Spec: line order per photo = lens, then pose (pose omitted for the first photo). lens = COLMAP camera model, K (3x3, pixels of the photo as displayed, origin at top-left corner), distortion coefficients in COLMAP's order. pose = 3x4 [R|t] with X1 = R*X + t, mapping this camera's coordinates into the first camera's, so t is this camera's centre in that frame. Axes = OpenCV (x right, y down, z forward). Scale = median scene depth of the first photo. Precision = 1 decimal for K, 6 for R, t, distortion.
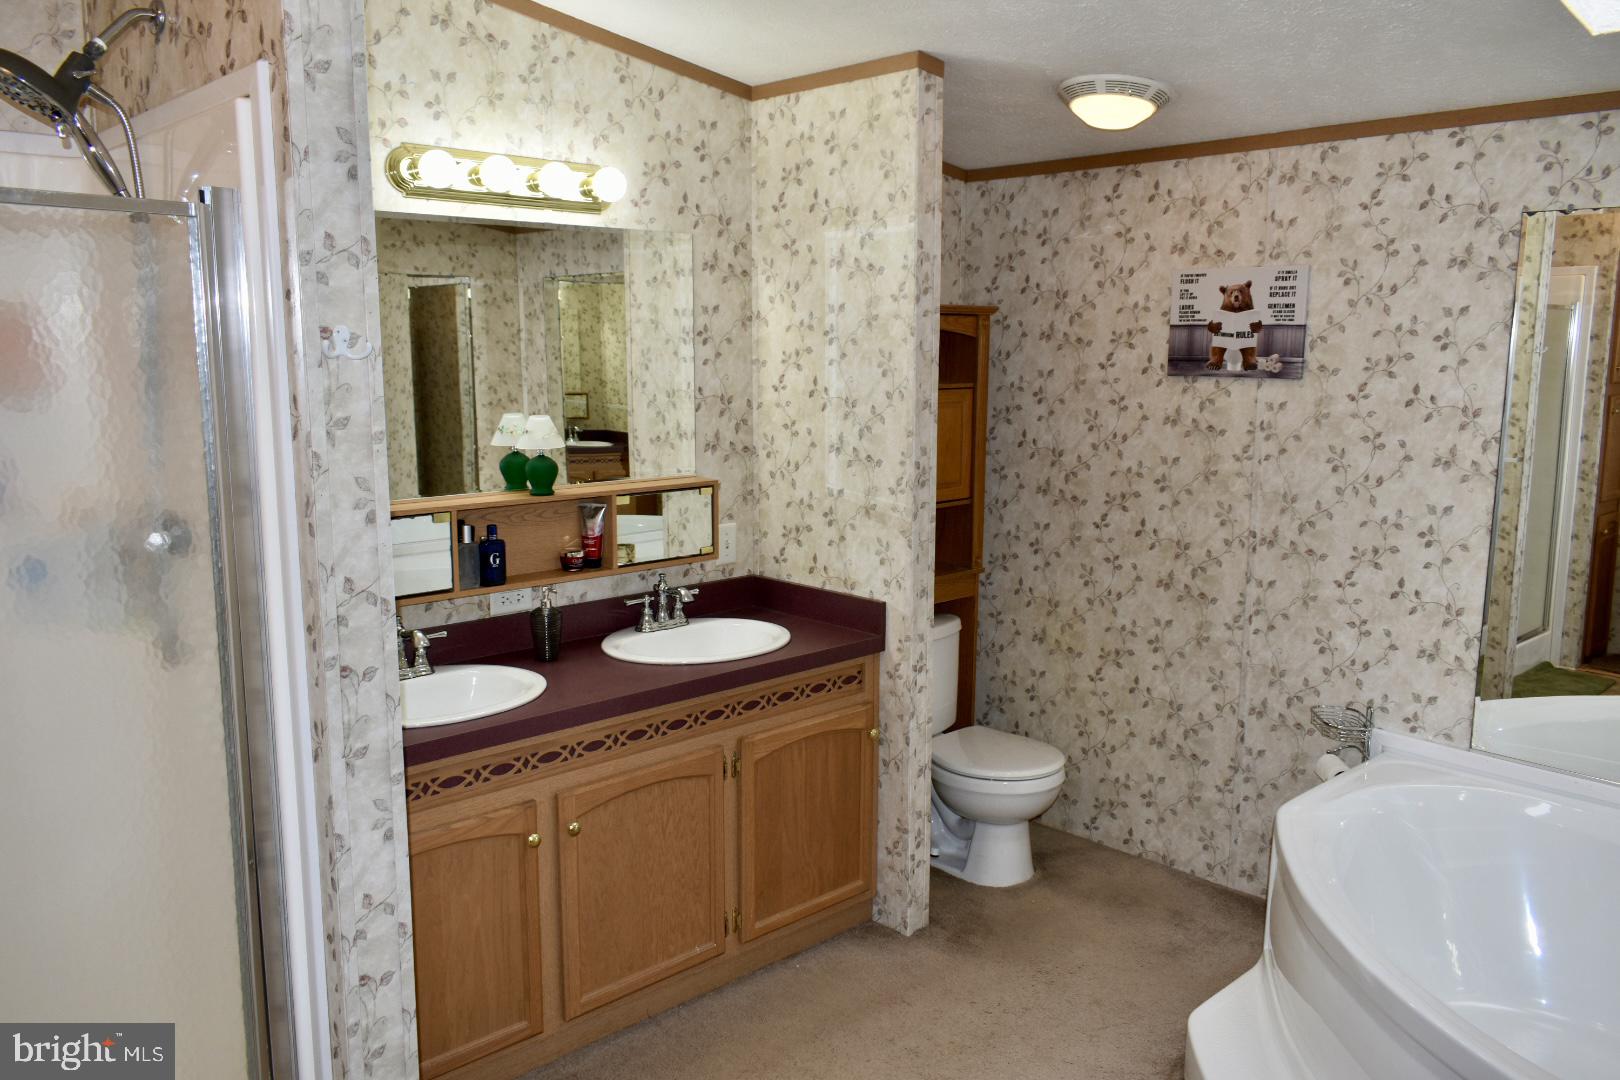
lens RADIAL K [[1239.7, 0, 810.0], [0, 1239.7, 540.0], [0, 0, 1]] dist [-0.026704, 0.015440]
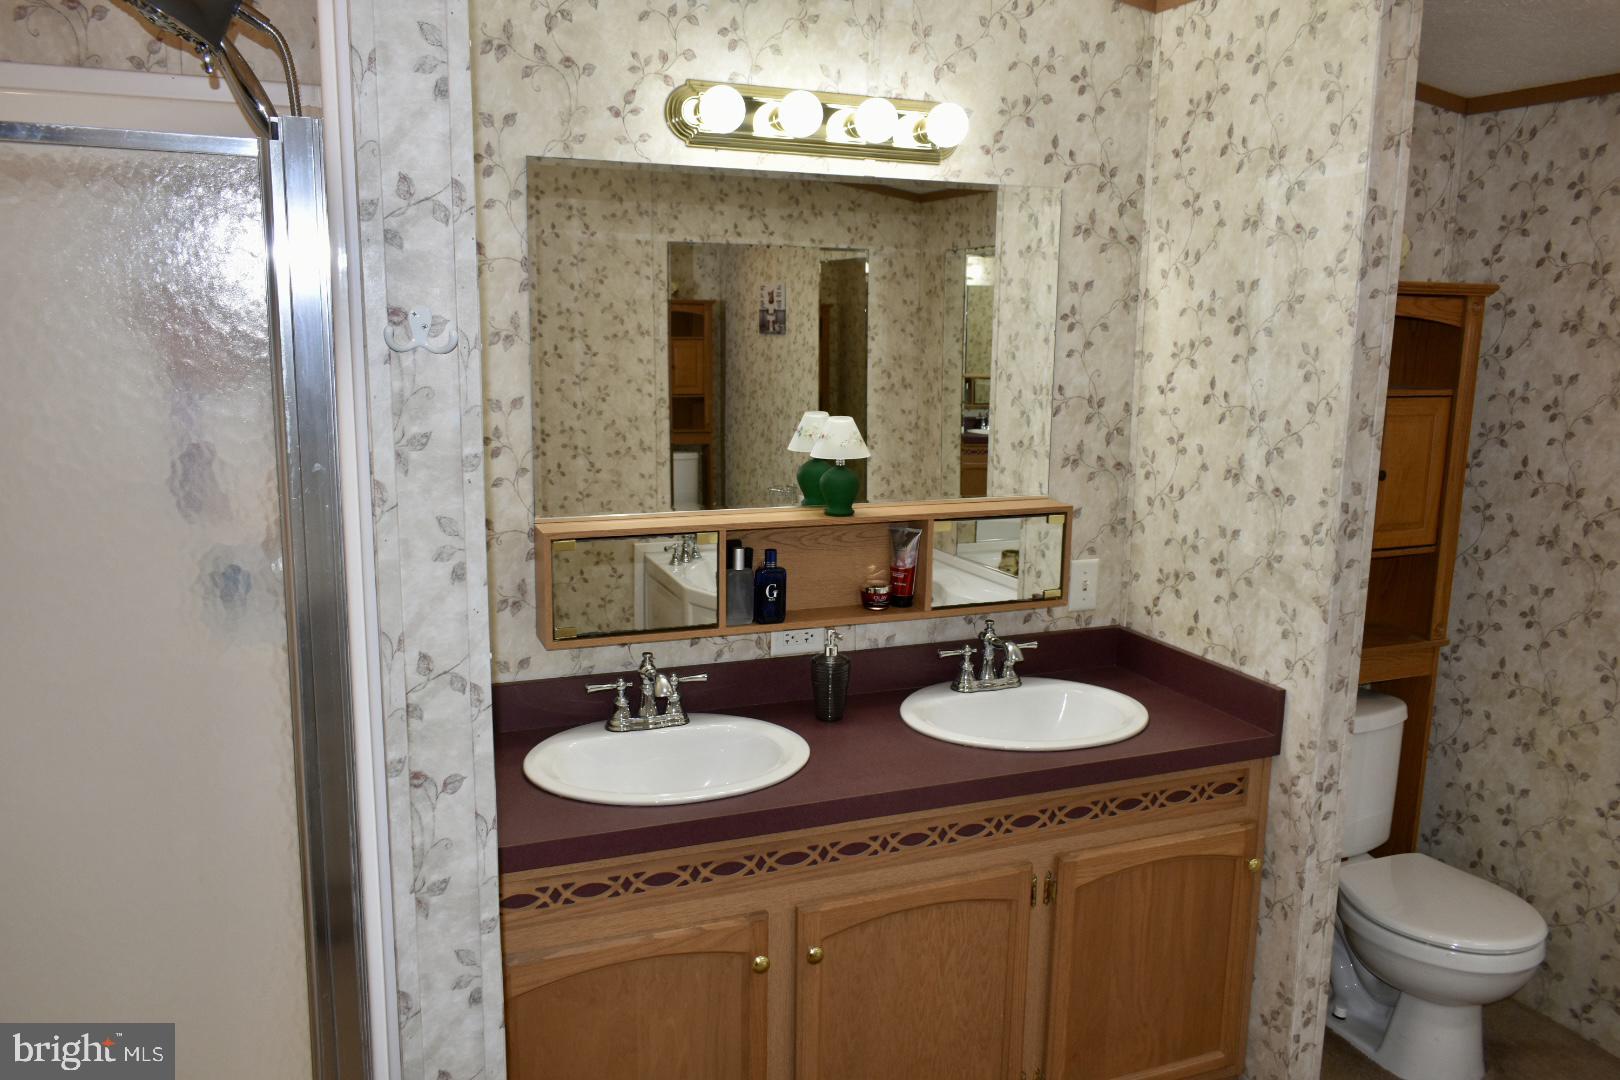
lens RADIAL K [[1239.7, 0, 810.0], [0, 1239.7, 540.0], [0, 0, 1]] dist [-0.026704, 0.015440]
pose [[0.933001, 0.076011, -0.351756, 0.048736], [-0.069584, 0.997097, 0.030898, -0.040949], [0.353083, -0.004351, 0.935582, 0.220771]]
